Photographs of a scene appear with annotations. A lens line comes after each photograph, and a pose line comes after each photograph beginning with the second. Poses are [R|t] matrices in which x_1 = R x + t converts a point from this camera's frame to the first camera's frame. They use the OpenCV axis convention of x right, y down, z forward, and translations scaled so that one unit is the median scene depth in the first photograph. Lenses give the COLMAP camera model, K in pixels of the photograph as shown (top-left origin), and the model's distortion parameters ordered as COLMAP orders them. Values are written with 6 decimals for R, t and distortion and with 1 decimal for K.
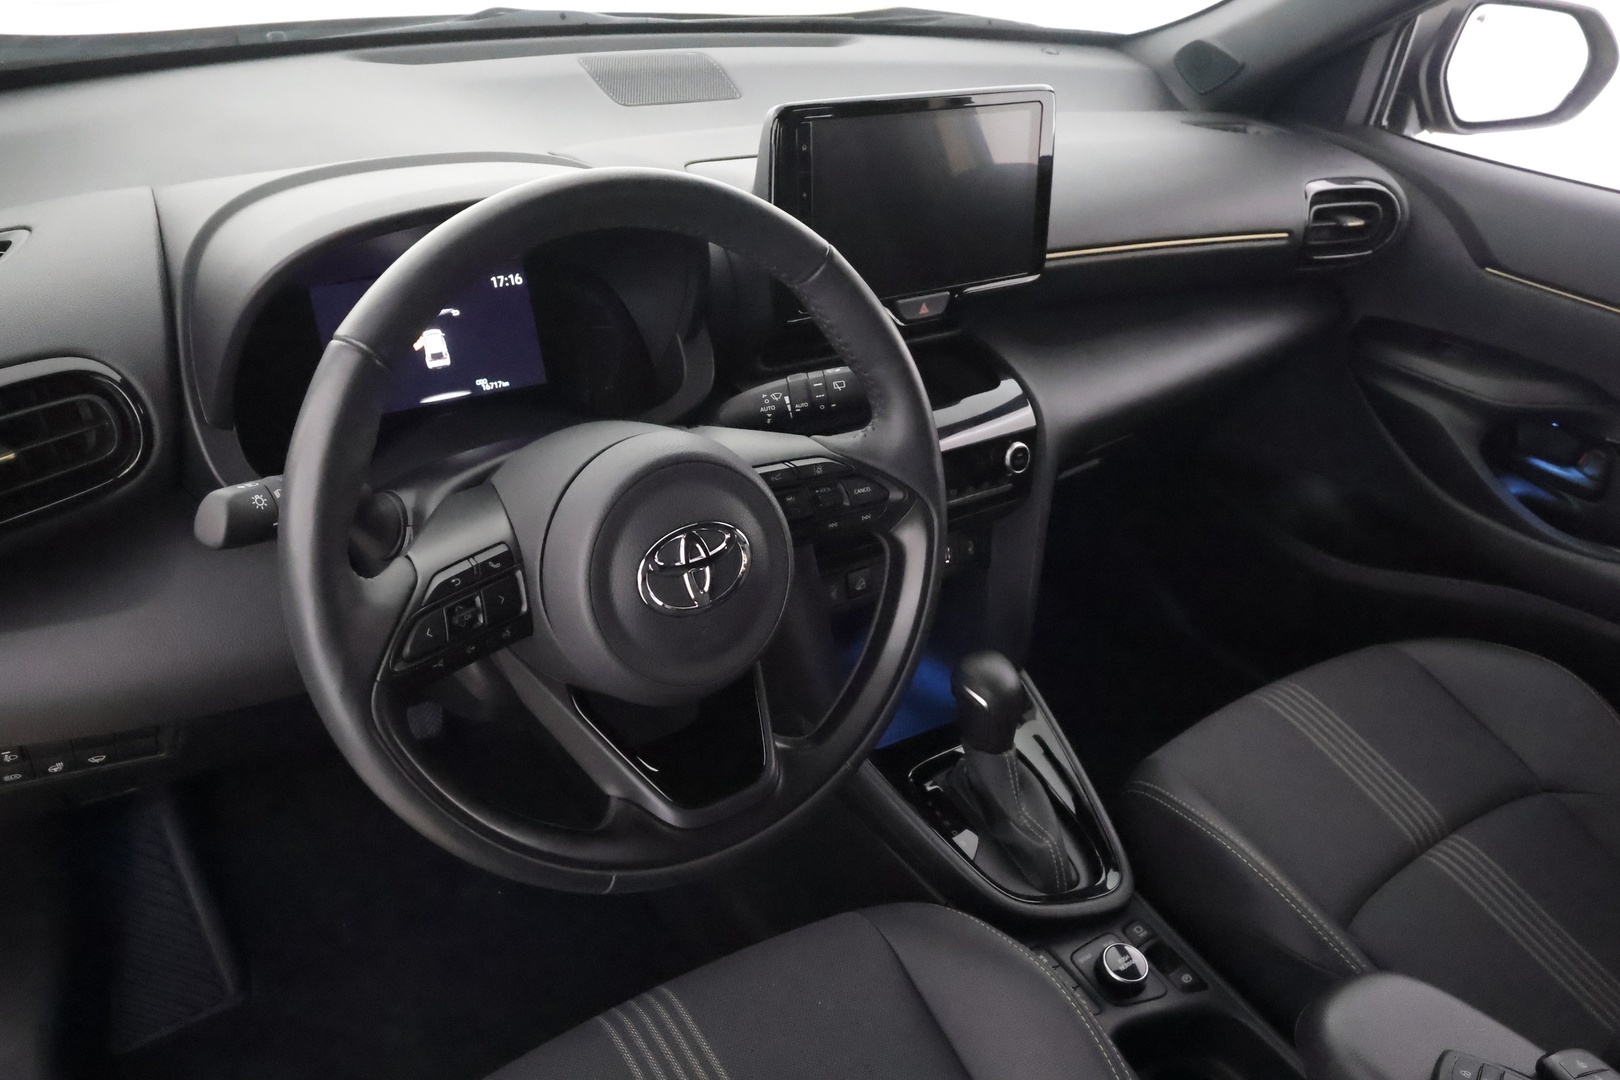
lens RADIAL K [[1089.0, 0, 810.0], [0, 1089.0, 540.0], [0, 0, 1]] dist [-0.001339, -0.001355]
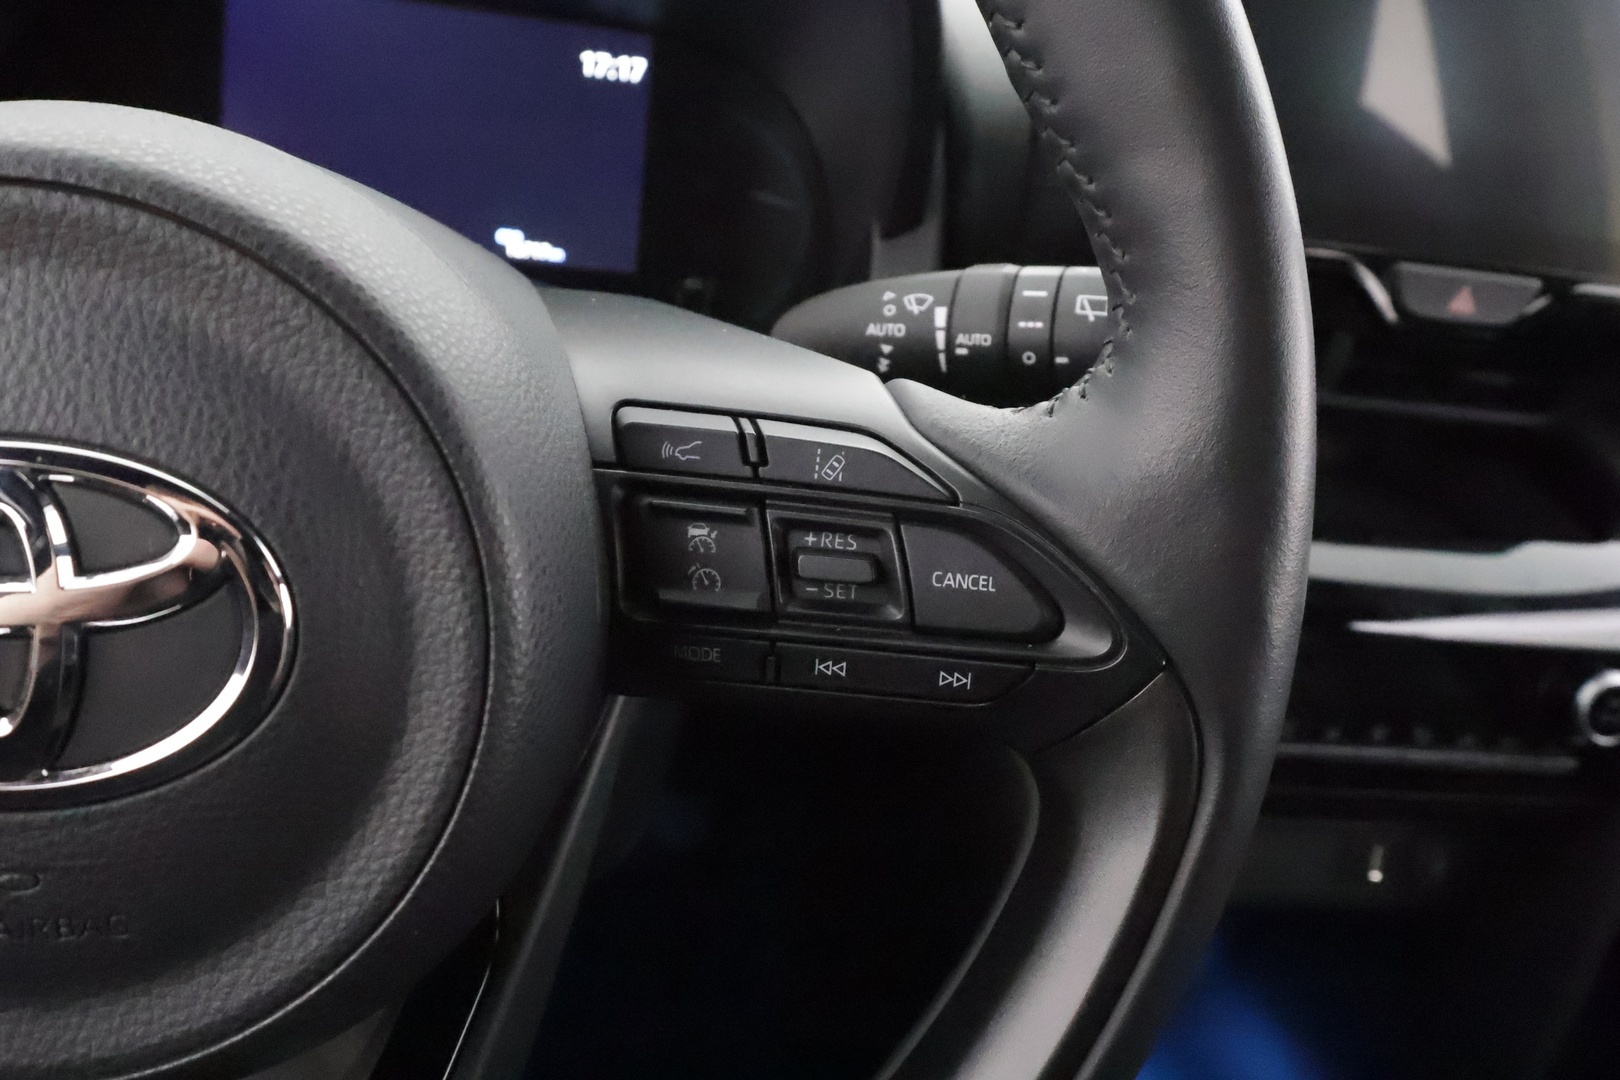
lens RADIAL K [[1089.0, 0, 810.0], [0, 1089.0, 540.0], [0, 0, 1]] dist [-0.001339, -0.001355]
pose [[0.859471, 0.273728, -0.431720, 0.120038], [-0.319477, 0.946924, -0.035630, -0.030264], [0.399053, 0.168548, 0.901304, 0.662857]]
